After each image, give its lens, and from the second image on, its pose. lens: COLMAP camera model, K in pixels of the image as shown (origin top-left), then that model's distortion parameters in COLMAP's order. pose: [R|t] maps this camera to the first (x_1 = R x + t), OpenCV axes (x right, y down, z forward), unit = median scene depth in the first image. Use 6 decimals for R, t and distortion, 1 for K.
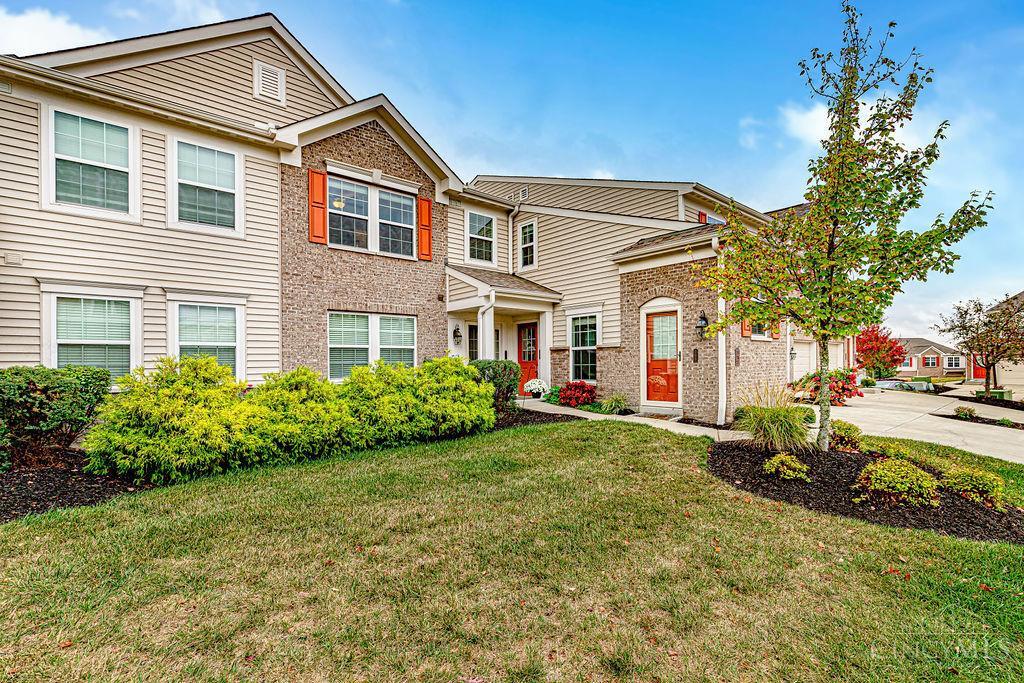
lens RADIAL K [[466.7, 0, 510.4], [0, 466.7, 361.9], [0, 0, 1]] dist [0.000060, 0.000083]
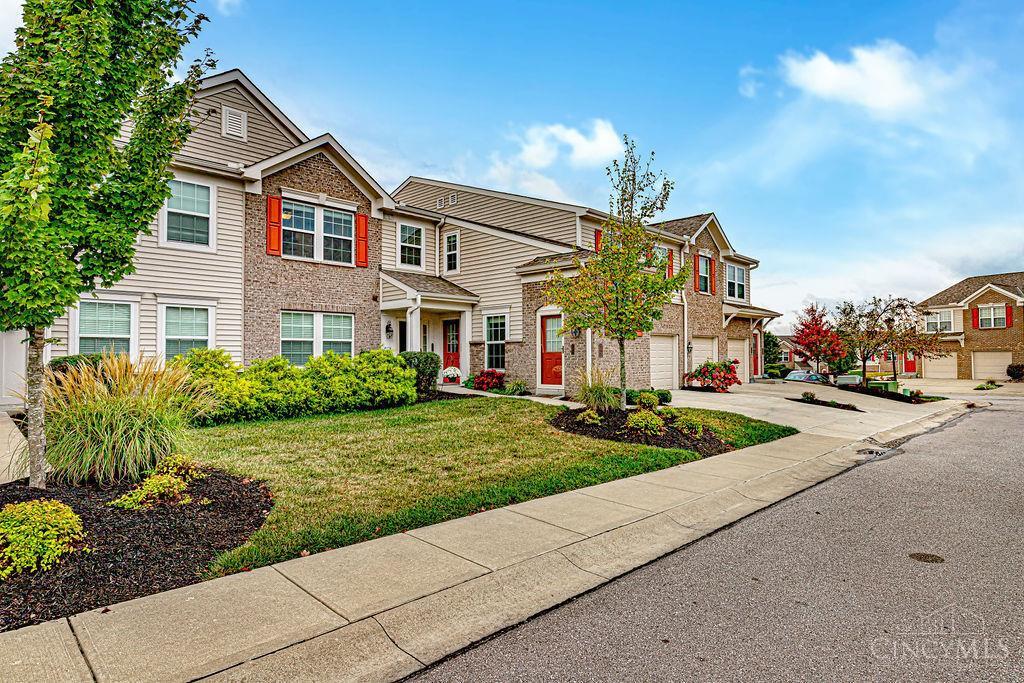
lens RADIAL K [[562.4, 0, 512.0], [0, 562.4, 341.5], [0, 0, 1]] dist [0.002296, 0.000068]
pose [[0.994958, 0.007364, 0.100026, 0.057750], [-0.005004, 0.999704, -0.023828, 0.003046], [-0.100172, 0.023207, 0.994699, -0.481642]]
